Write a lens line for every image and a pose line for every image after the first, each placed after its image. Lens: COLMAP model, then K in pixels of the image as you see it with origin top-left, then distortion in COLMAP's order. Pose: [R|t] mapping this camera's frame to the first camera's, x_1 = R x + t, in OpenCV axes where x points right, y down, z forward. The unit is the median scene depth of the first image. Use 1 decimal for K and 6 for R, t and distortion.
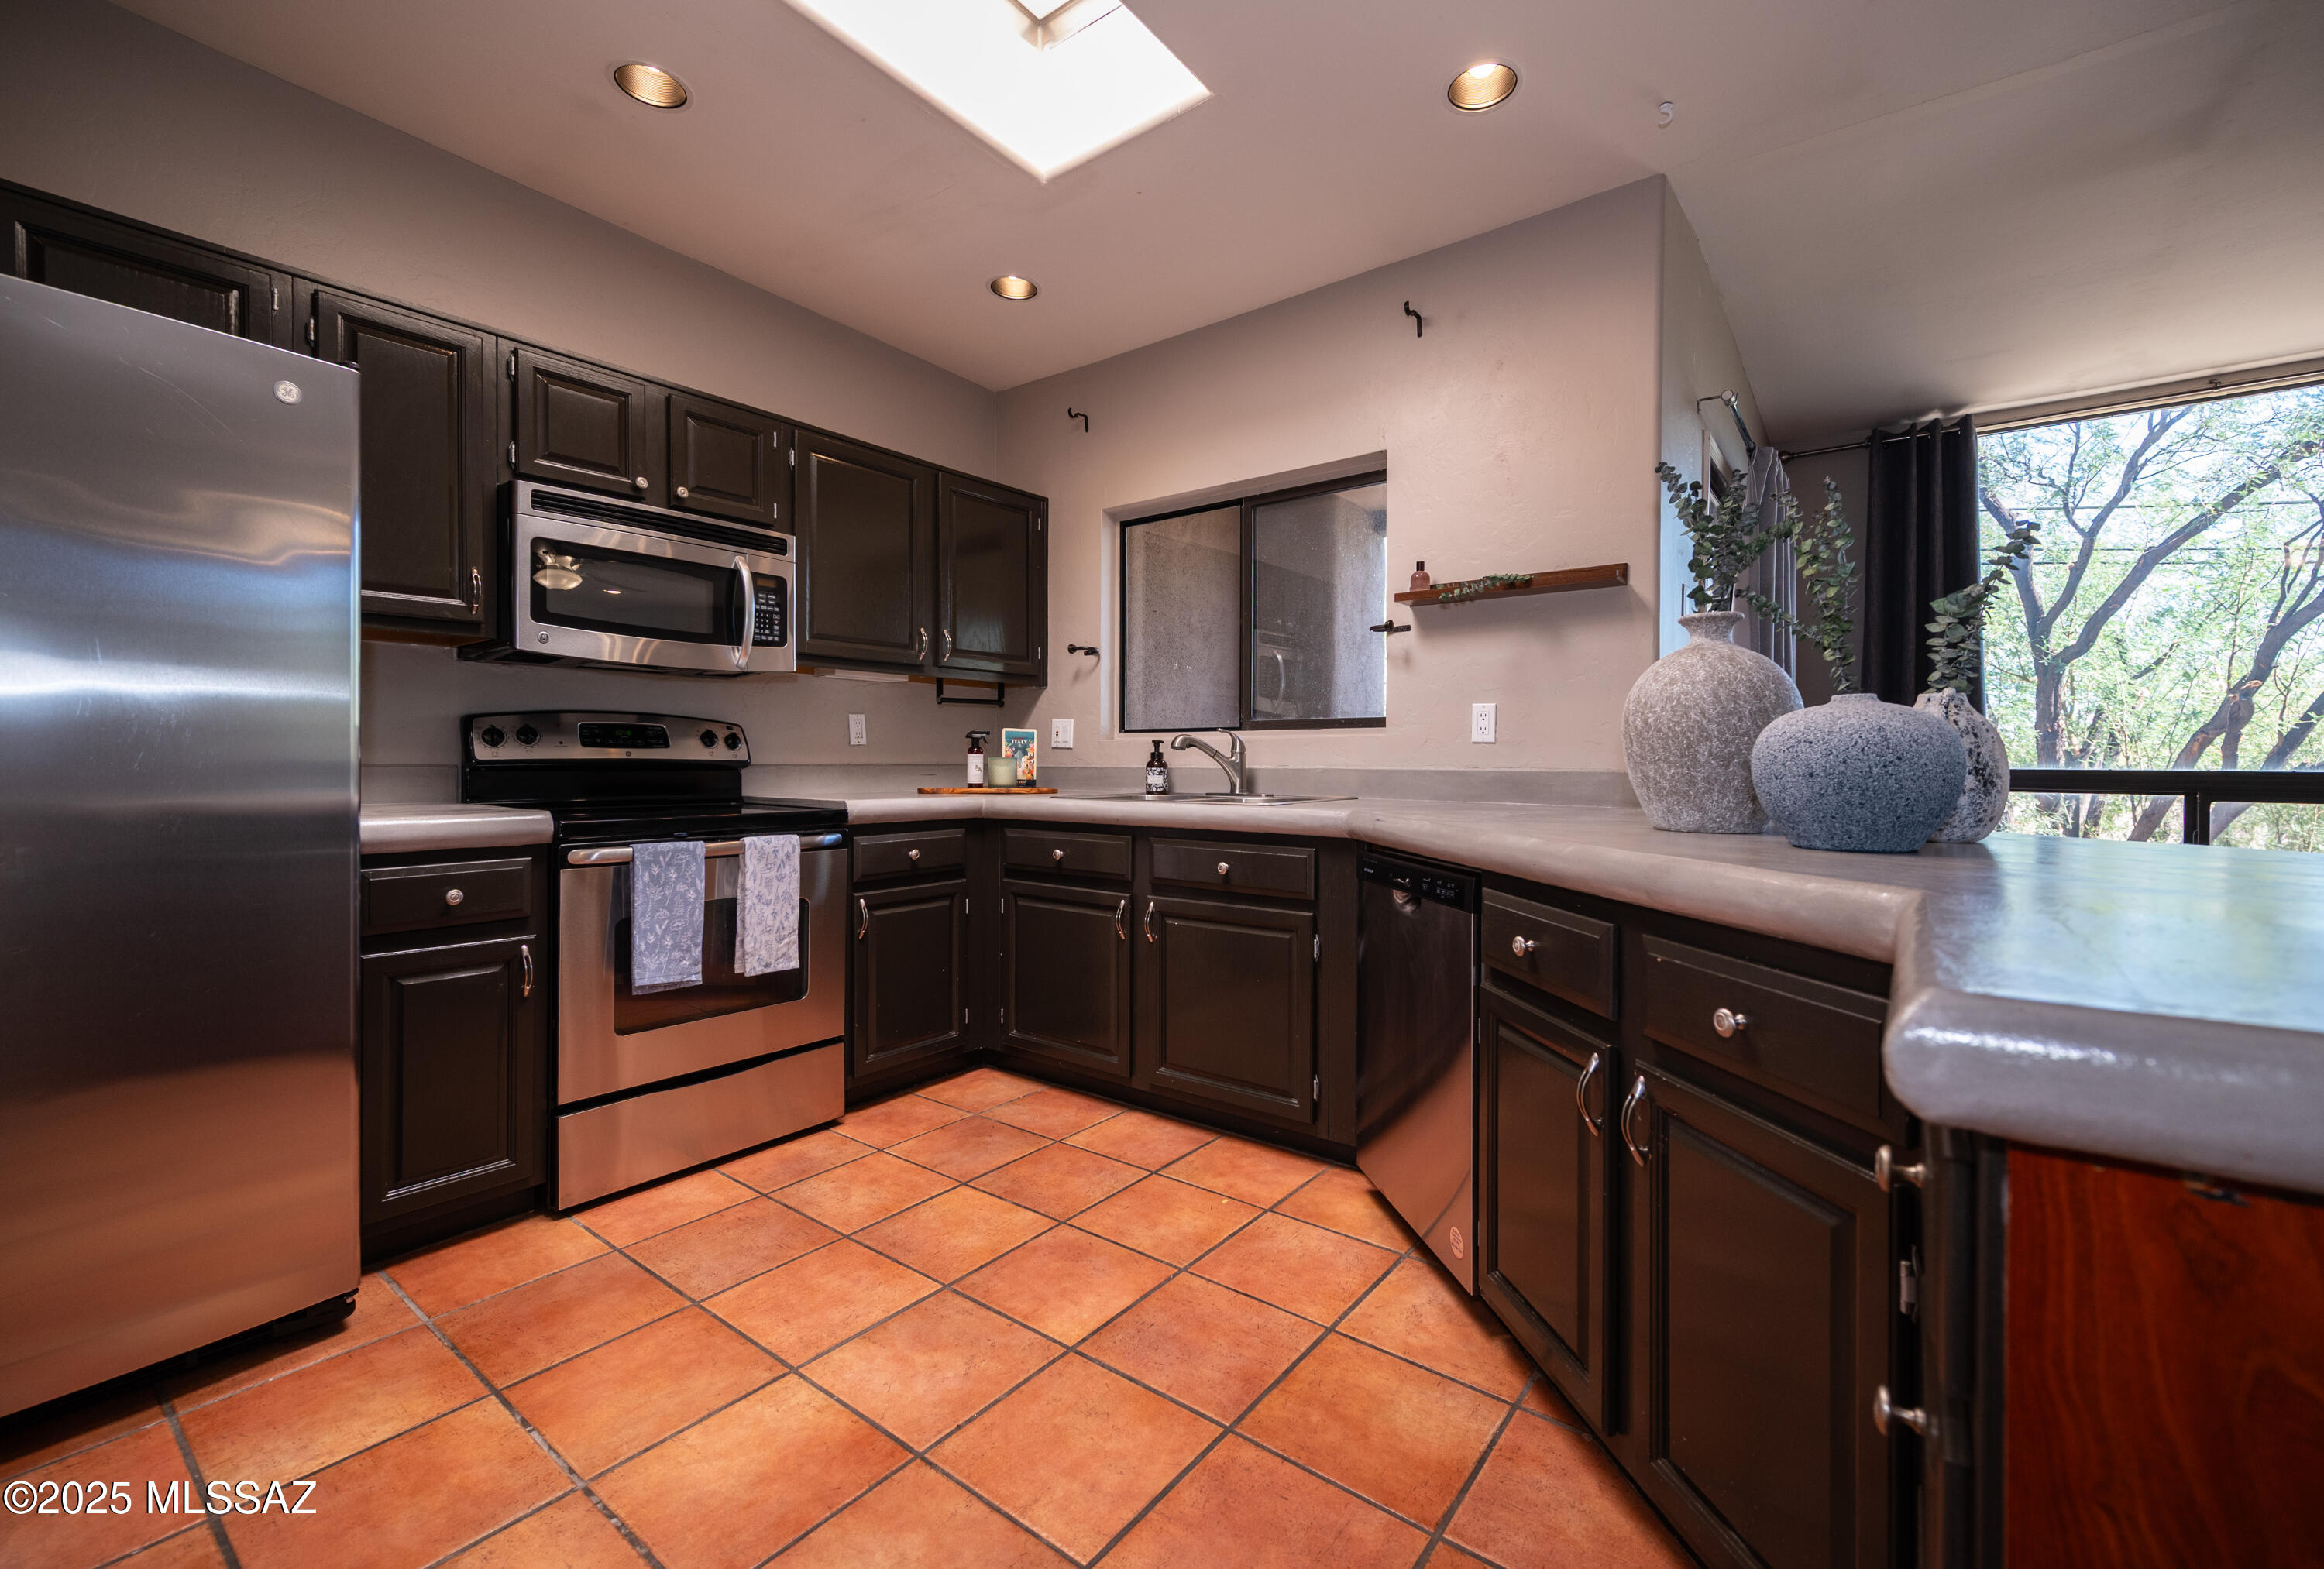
lens RADIAL K [[974.1, 0, 1158.8], [0, 974.1, 808.9], [0, 0, 1]] dist [-0.014226, -0.000105]
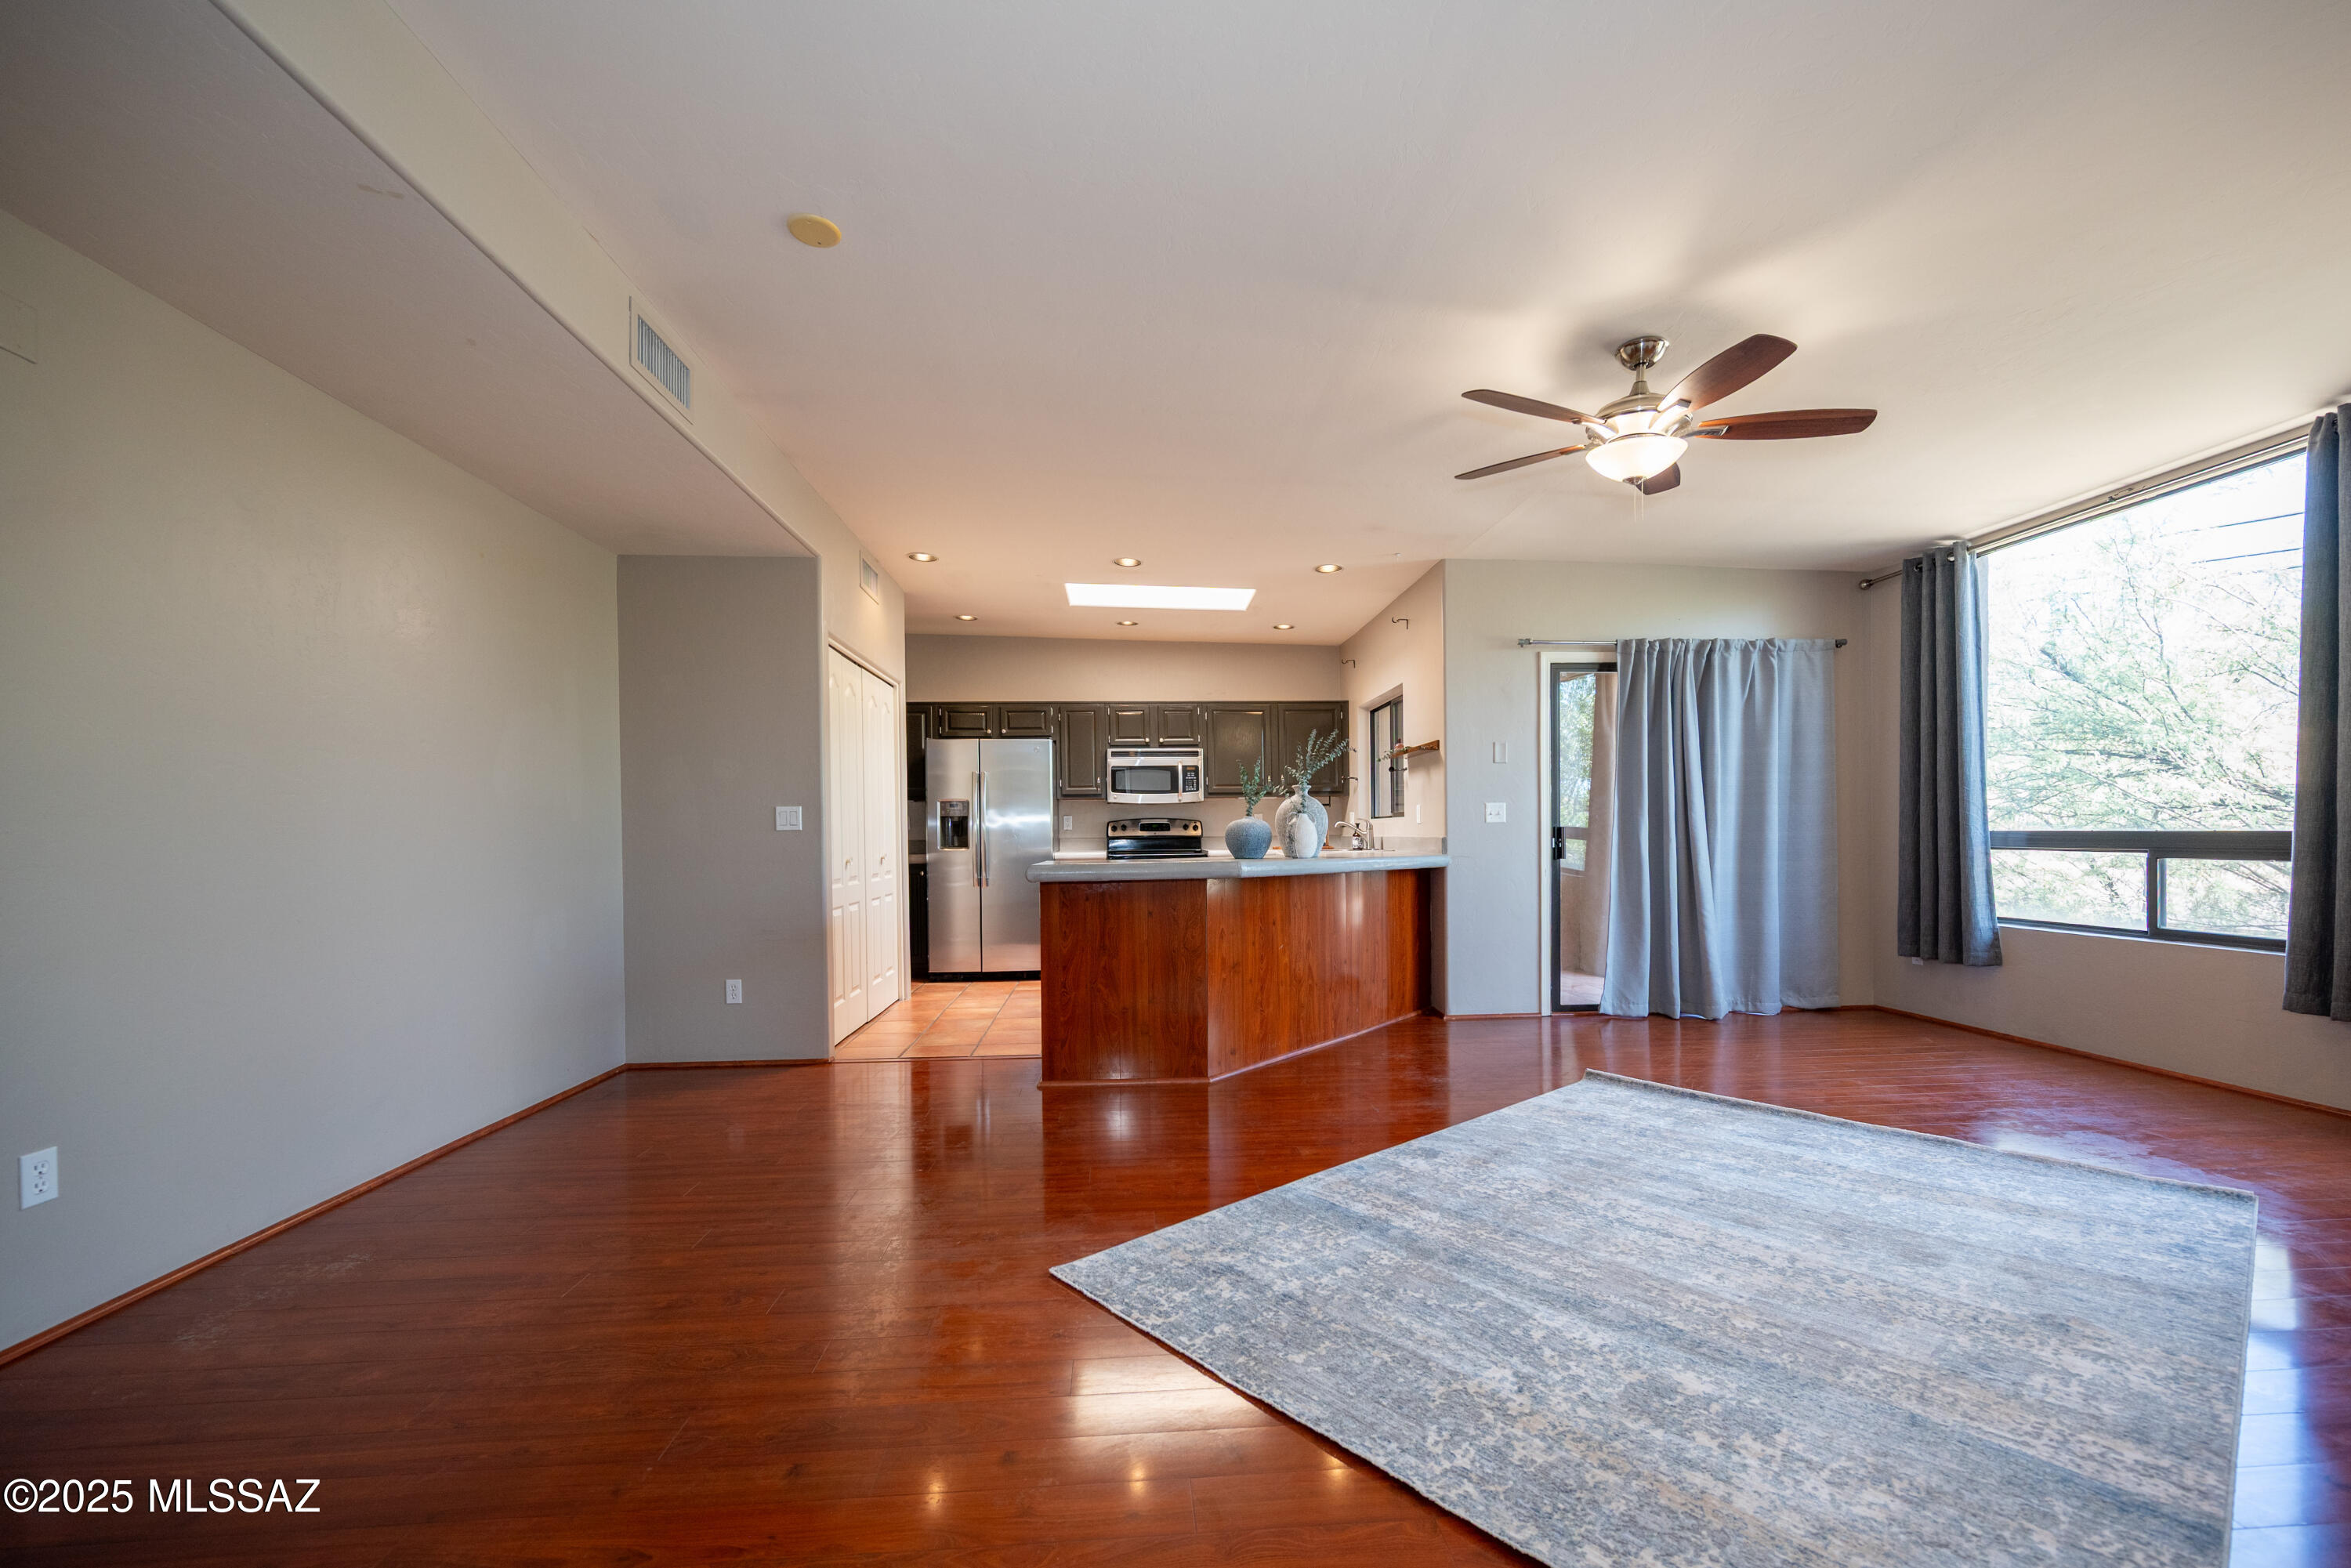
lens RADIAL K [[969.1, 0, 1178.3], [0, 969.1, 847.7], [0, 0, 1]] dist [-0.000110, 0.000027]
pose [[0.661091, 0.001725, -0.750304, 1.513572], [-0.021631, 0.999626, -0.016760, 0.027600], [0.749994, 0.027310, 0.660880, -0.742639]]
